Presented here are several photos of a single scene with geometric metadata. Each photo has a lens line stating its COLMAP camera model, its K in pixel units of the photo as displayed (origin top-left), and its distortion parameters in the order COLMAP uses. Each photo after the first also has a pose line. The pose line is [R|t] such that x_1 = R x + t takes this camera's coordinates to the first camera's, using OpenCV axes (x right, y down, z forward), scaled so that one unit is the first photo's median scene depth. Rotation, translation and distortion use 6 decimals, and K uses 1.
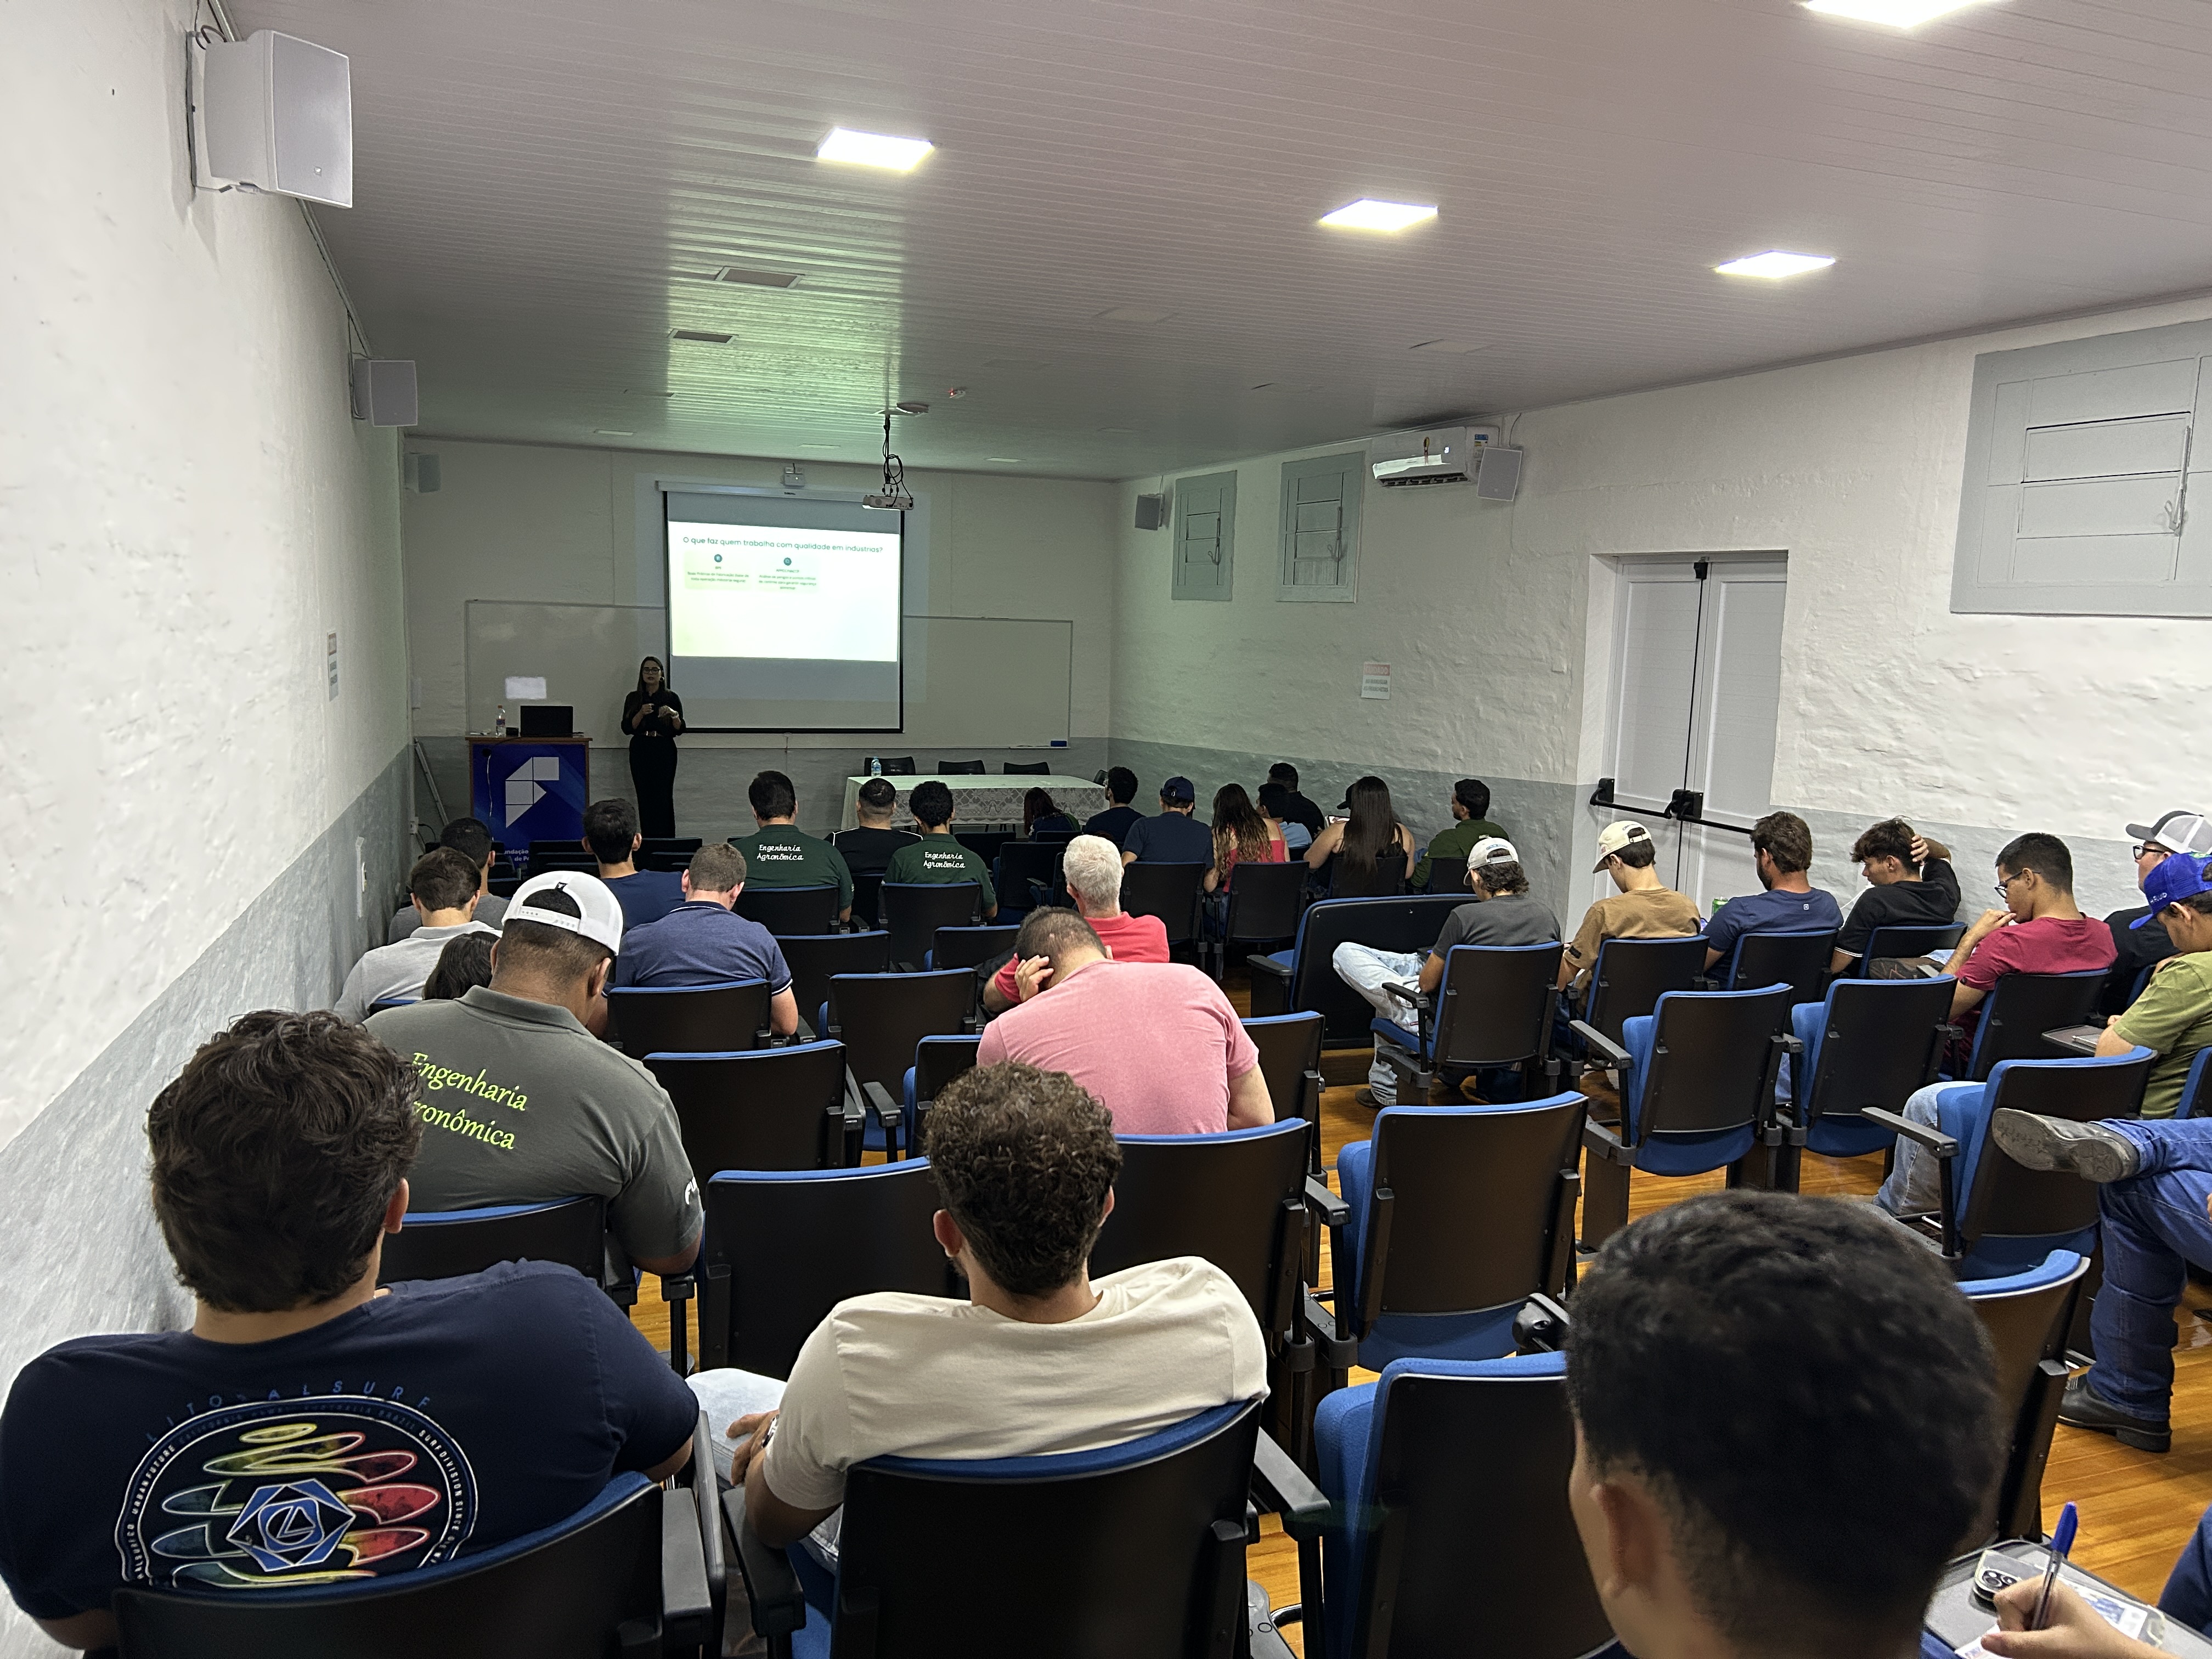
lens RADIAL K [[1662.6, 0, 1092.8], [0, 1662.6, 813.5], [0, 0, 1]] dist [0.076532, -0.071915]
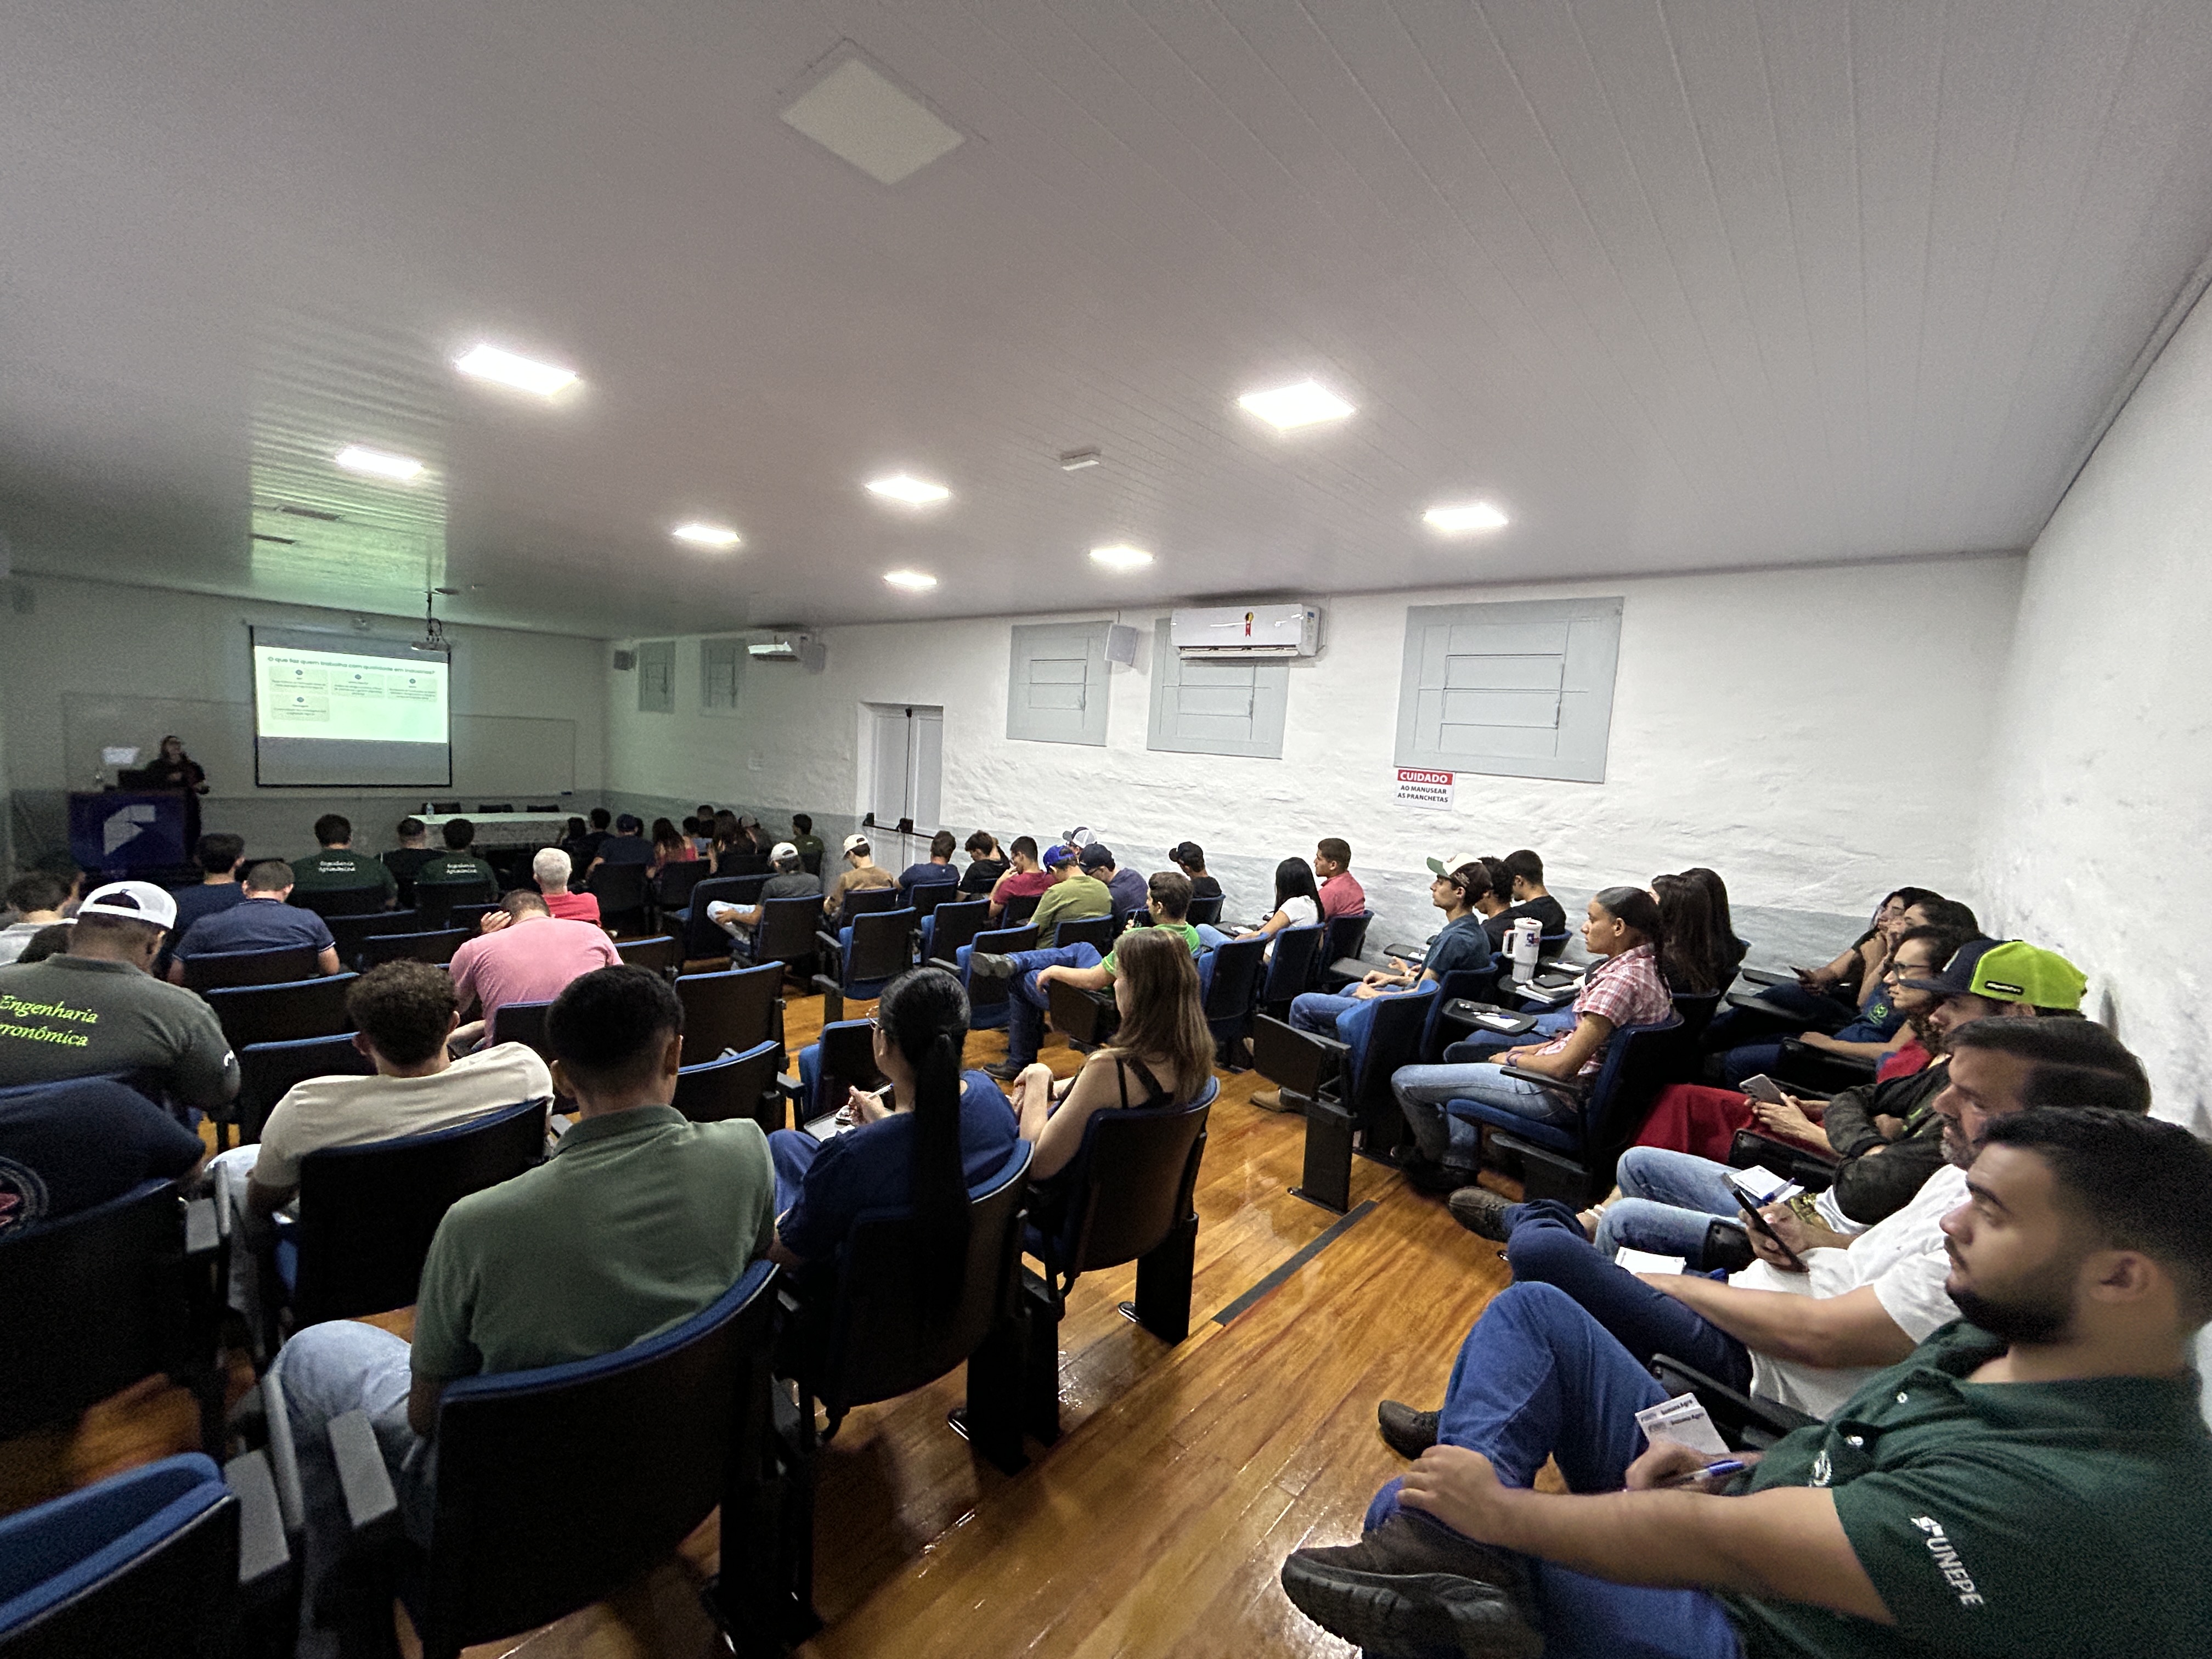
lens RADIAL K [[897.1, 0, 1098.4], [0, 897.1, 818.7], [0, 0, 1]] dist [0.000180, -0.000334]
pose [[0.879541, -0.014448, 0.475604, 0.048192], [0.019905, 0.999781, -0.006440, -0.001983], [-0.475407, 0.015131, 0.879636, -0.110141]]
